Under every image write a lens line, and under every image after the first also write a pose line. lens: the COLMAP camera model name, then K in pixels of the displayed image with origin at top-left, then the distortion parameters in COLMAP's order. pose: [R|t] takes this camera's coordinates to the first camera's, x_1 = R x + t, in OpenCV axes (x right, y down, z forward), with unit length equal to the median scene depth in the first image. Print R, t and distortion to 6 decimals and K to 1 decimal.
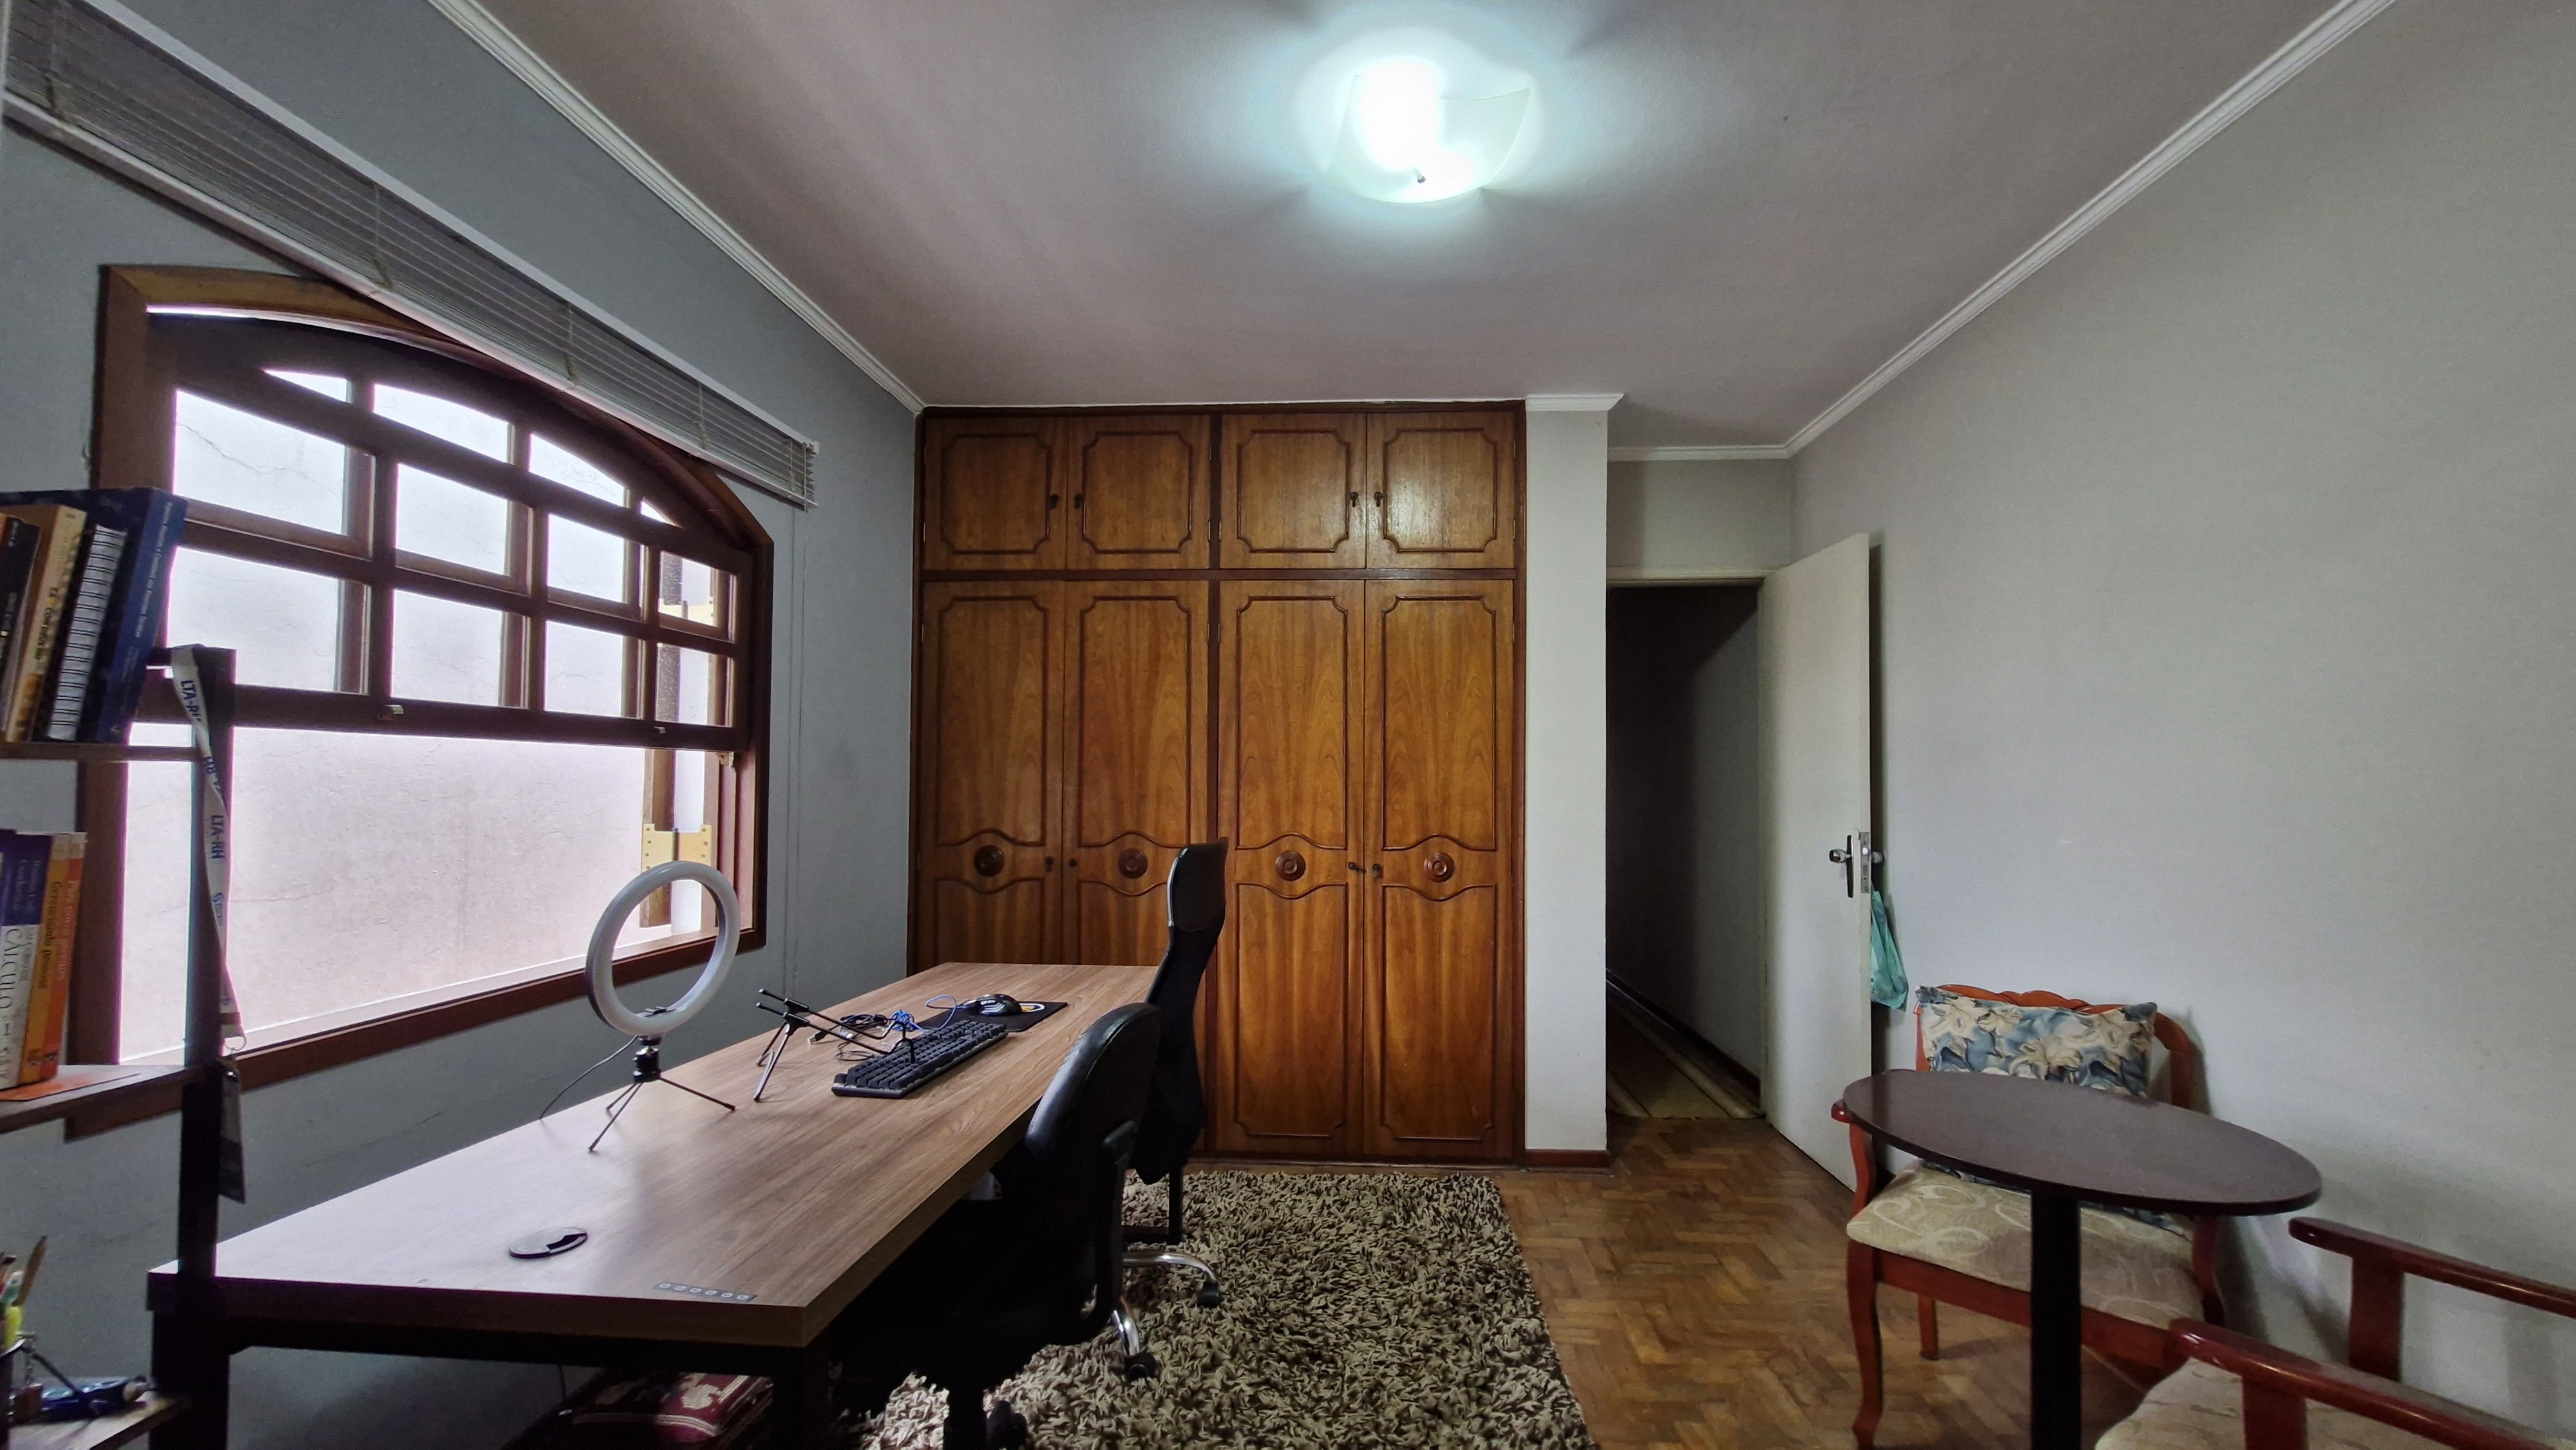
lens RADIAL K [[1001.5, 0, 1306.1], [0, 1001.5, 759.4], [0, 0, 1]] dist [0.012431, -0.008340]
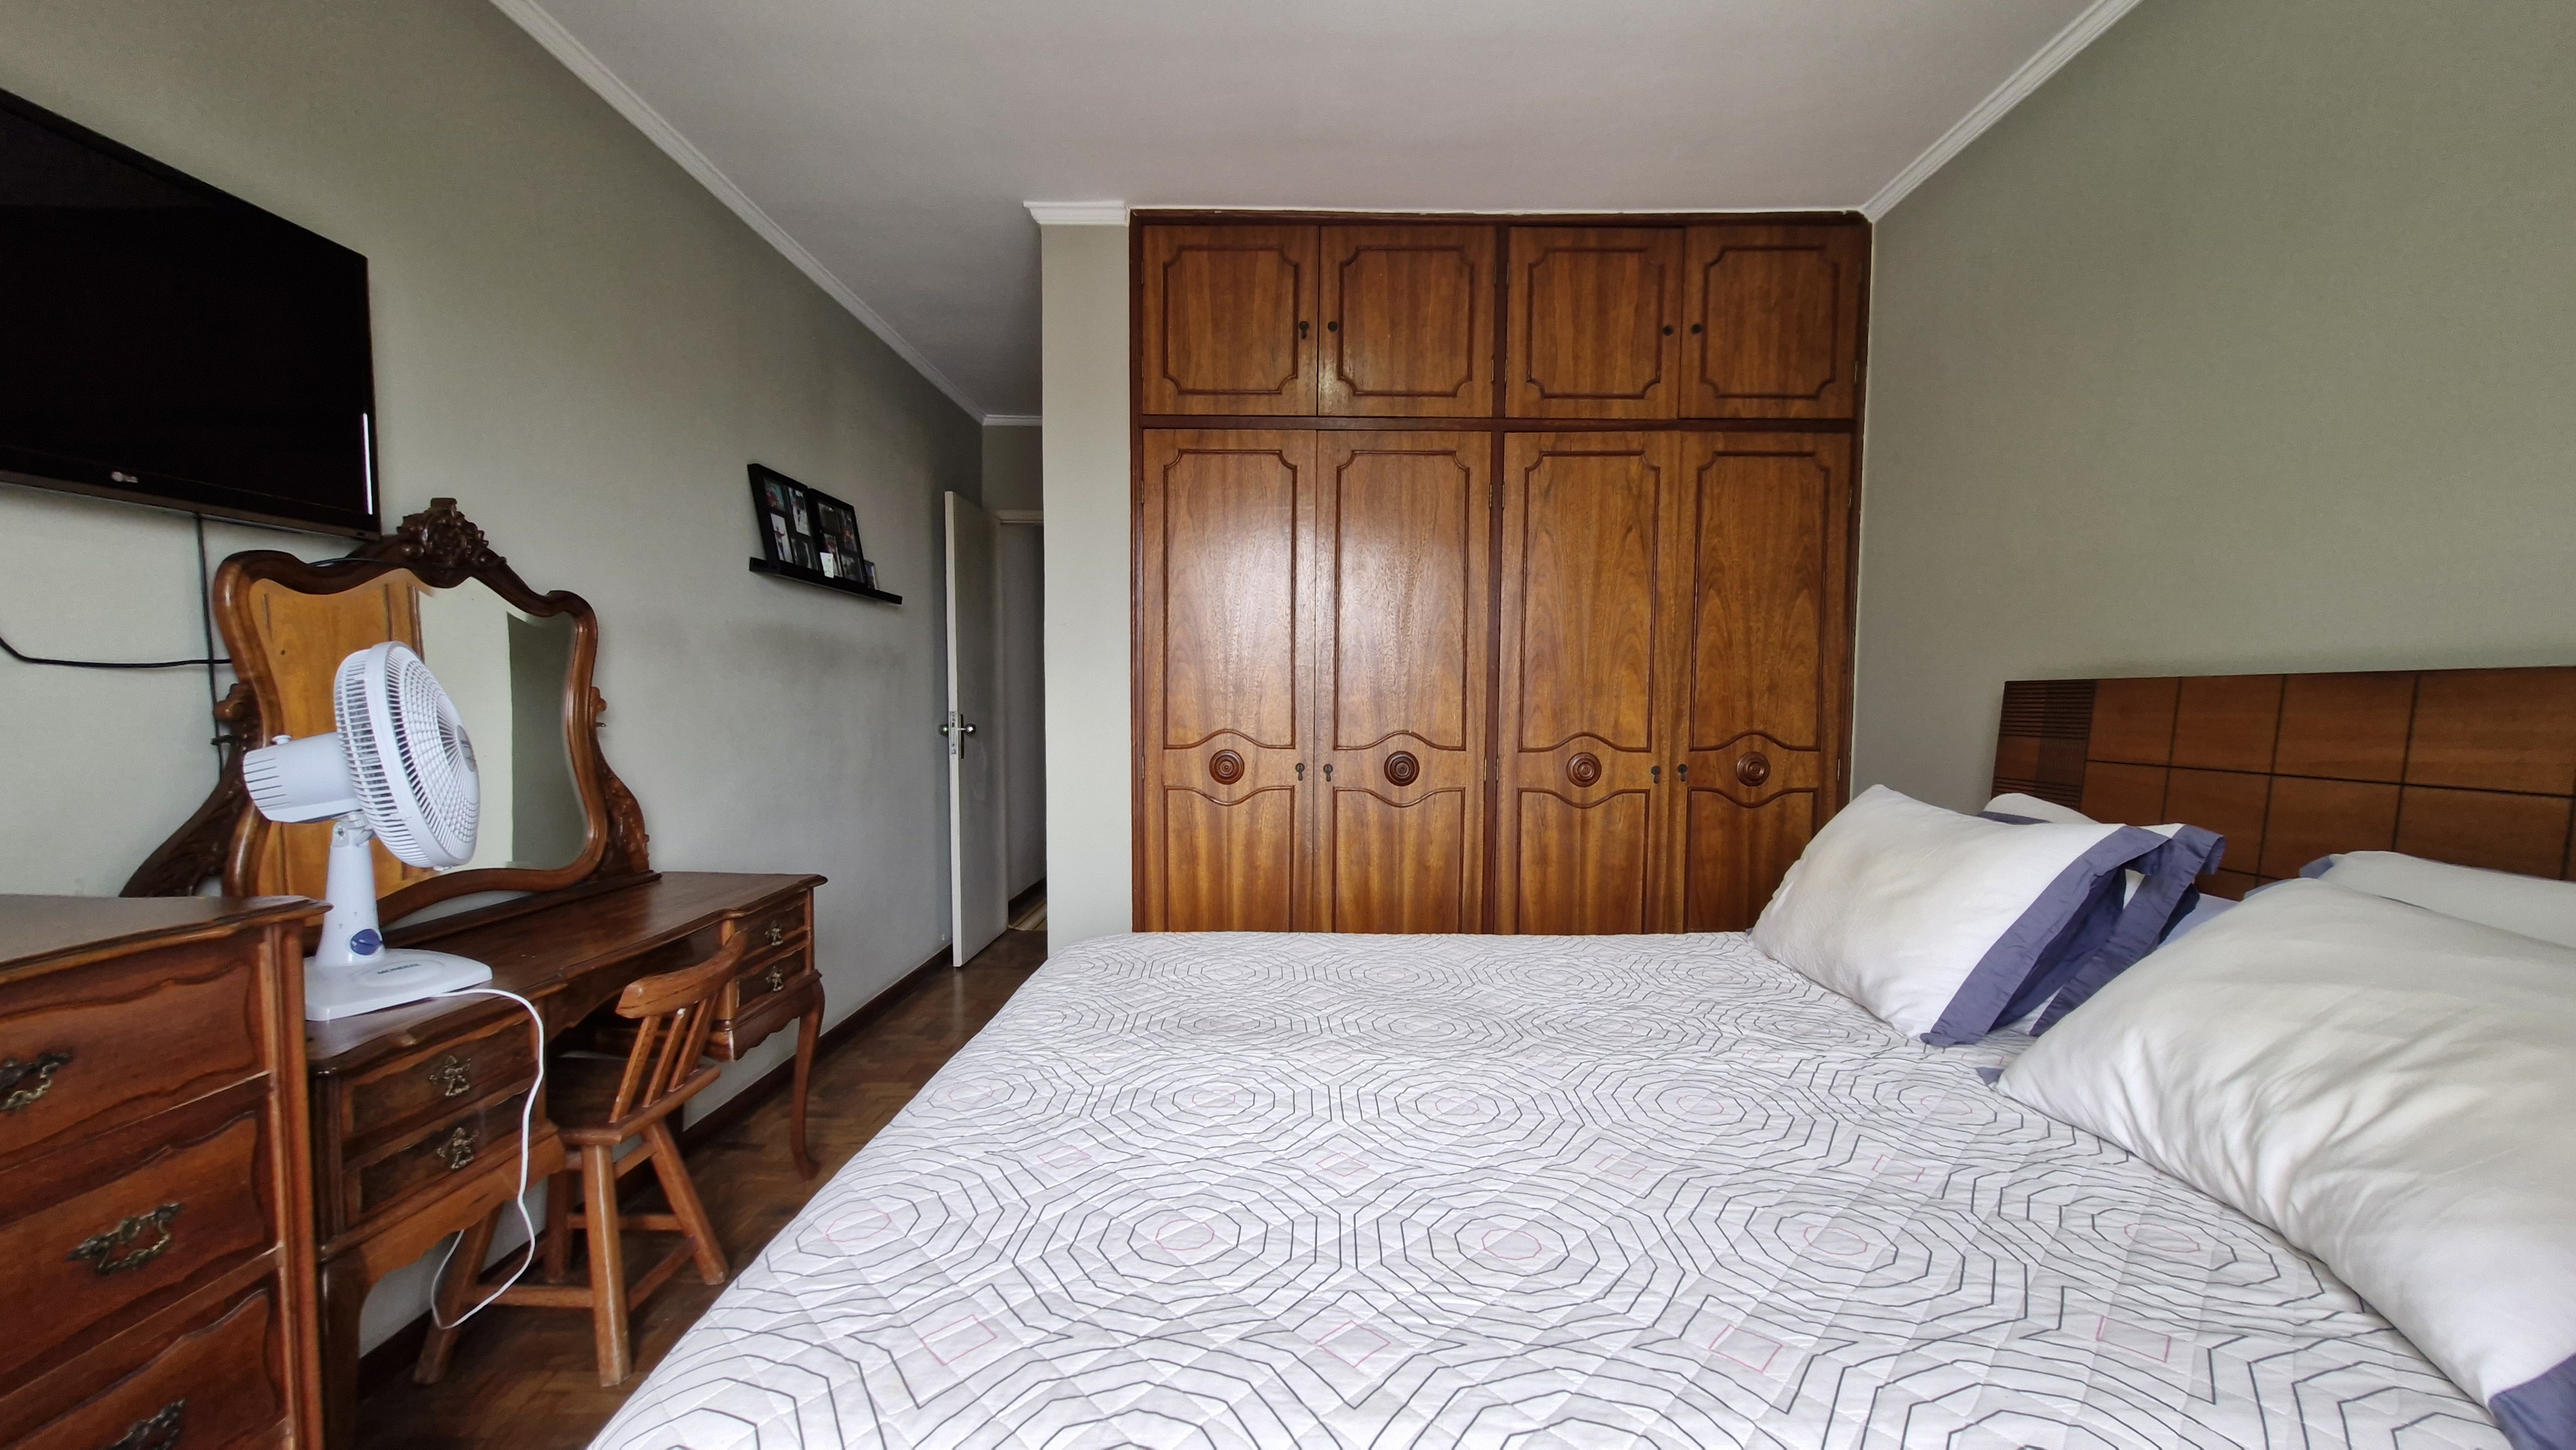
lens RADIAL K [[1170.4, 0, 1284.0], [0, 1170.4, 753.3], [0, 0, 1]] dist [0.001313, 0.000072]
pose [[0.999223, -0.002178, 0.039363, -0.305888], [-0.001493, 0.995668, 0.092966, -0.001902], [-0.039395, -0.092953, 0.994891, 0.013801]]
